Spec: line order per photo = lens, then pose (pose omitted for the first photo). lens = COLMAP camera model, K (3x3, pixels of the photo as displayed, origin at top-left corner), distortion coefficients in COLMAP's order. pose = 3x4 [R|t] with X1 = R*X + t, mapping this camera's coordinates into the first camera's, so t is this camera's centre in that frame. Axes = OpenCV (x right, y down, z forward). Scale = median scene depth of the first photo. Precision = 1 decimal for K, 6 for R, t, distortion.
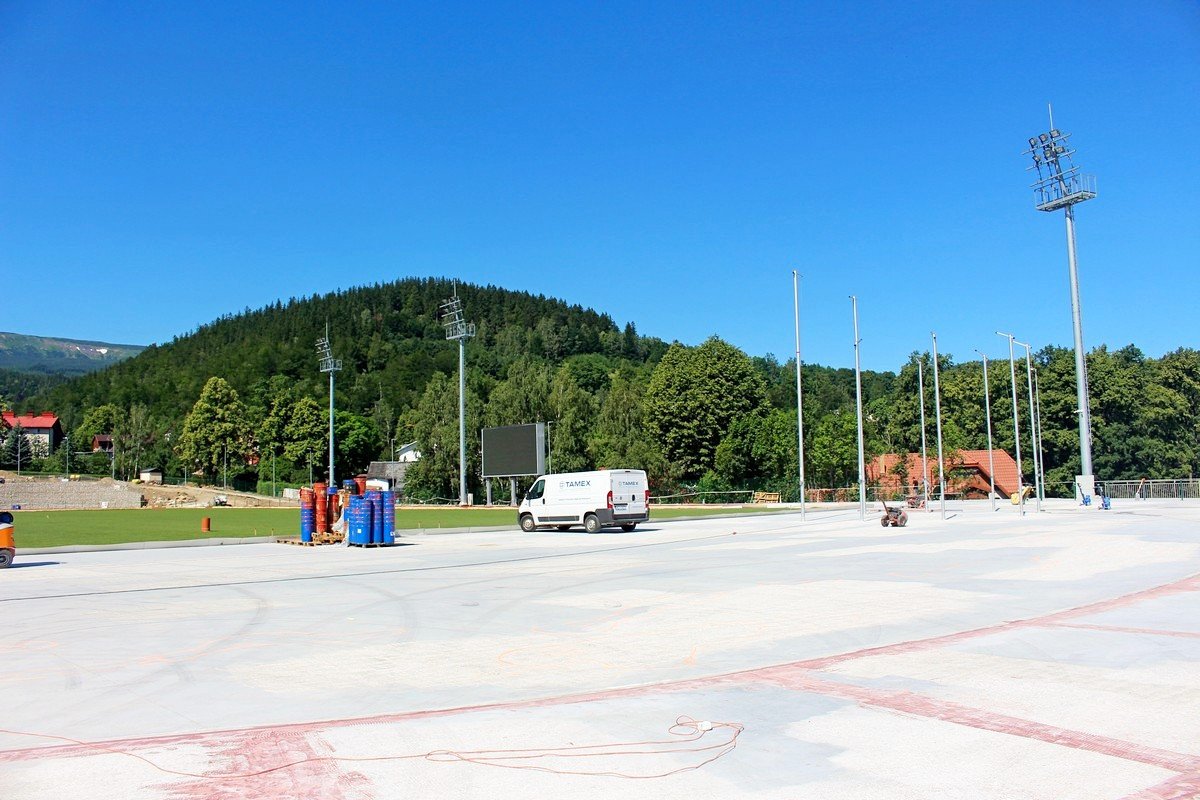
lens RADIAL K [[994.3, 0, 597.1], [0, 994.3, 415.1], [0, 0, 1]] dist [-0.158875, 0.136201]
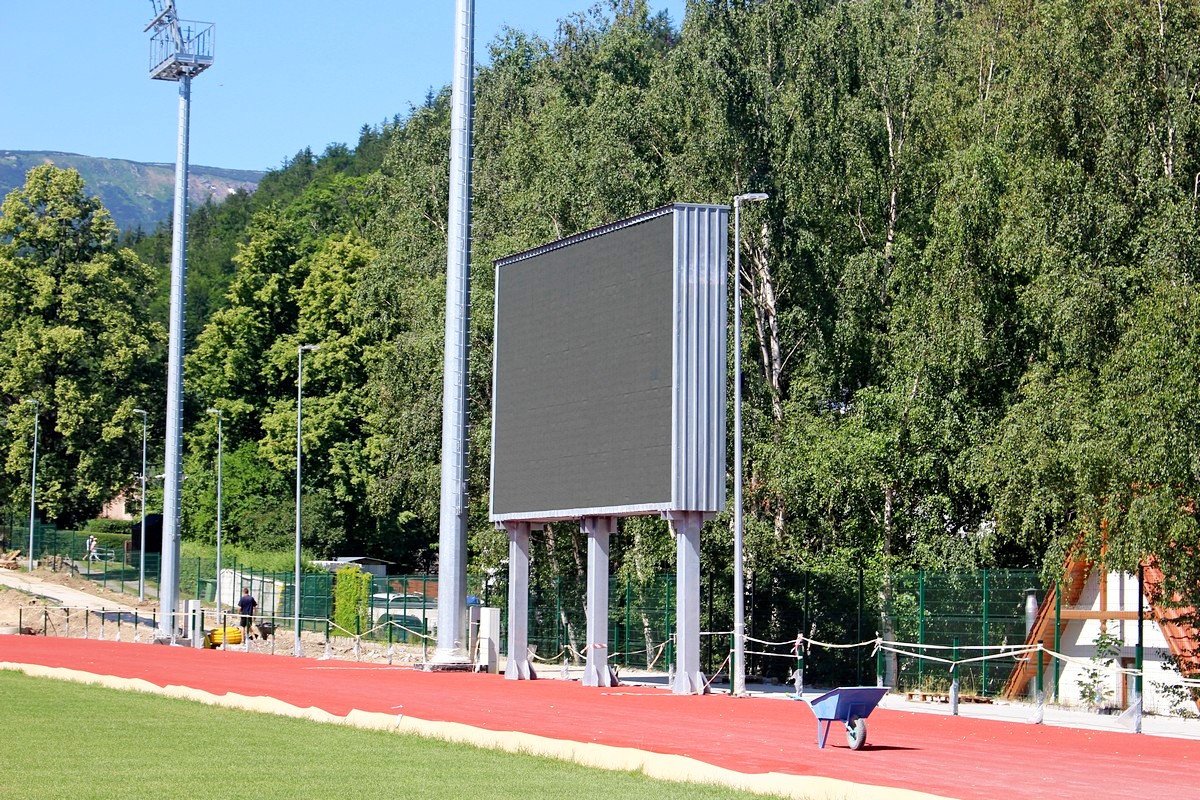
lens RADIAL K [[2903.5, 0, 597.6], [0, 2903.5, 433.2], [0, 0, 1]] dist [0.028637, -0.047534]
pose [[0.929287, 0.015984, -0.369011, 0.060814], [-0.009735, 0.999776, 0.018791, 0.021044], [0.369229, -0.013870, 0.929235, 0.292546]]
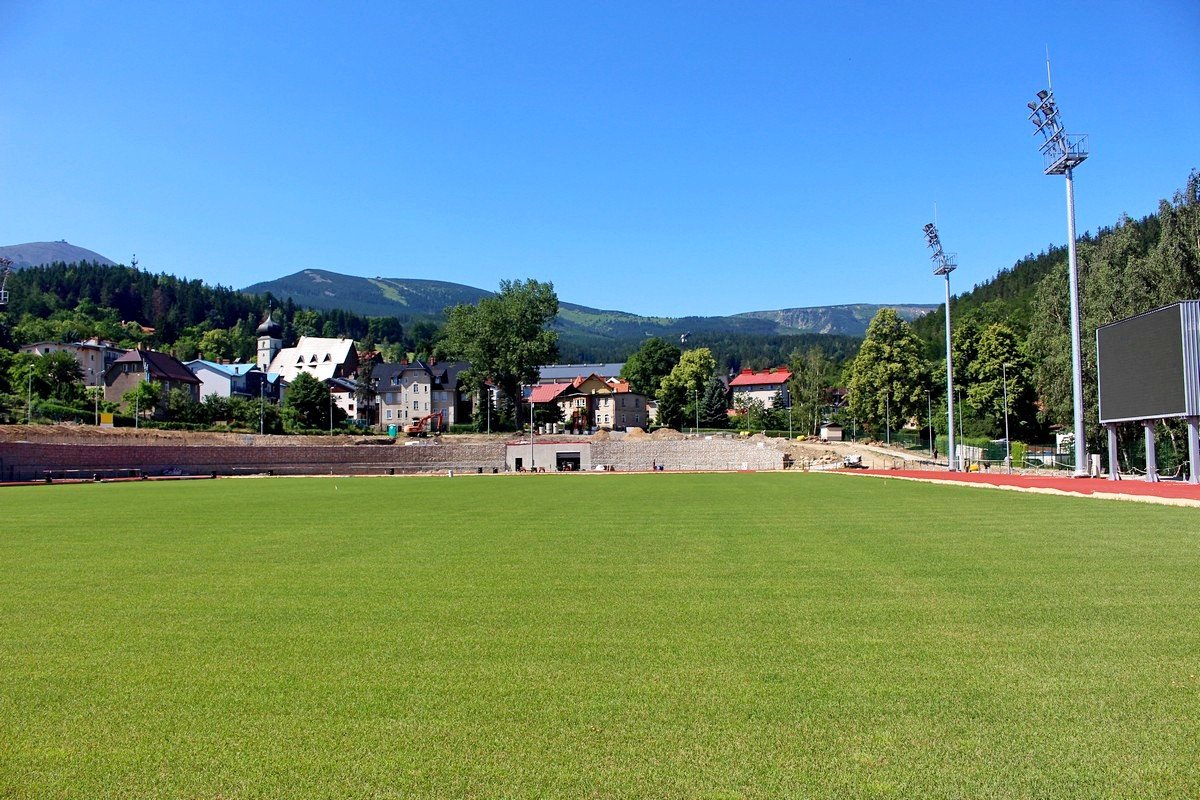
lens RADIAL K [[994.3, 0, 597.1], [0, 994.3, 415.1], [0, 0, 1]] dist [-0.158875, 0.136201]
pose [[0.675859, -0.020629, -0.736742, 0.042724], [0.053715, 0.998329, 0.021323, 0.020123], [0.735071, -0.053986, 0.675837, 0.277879]]
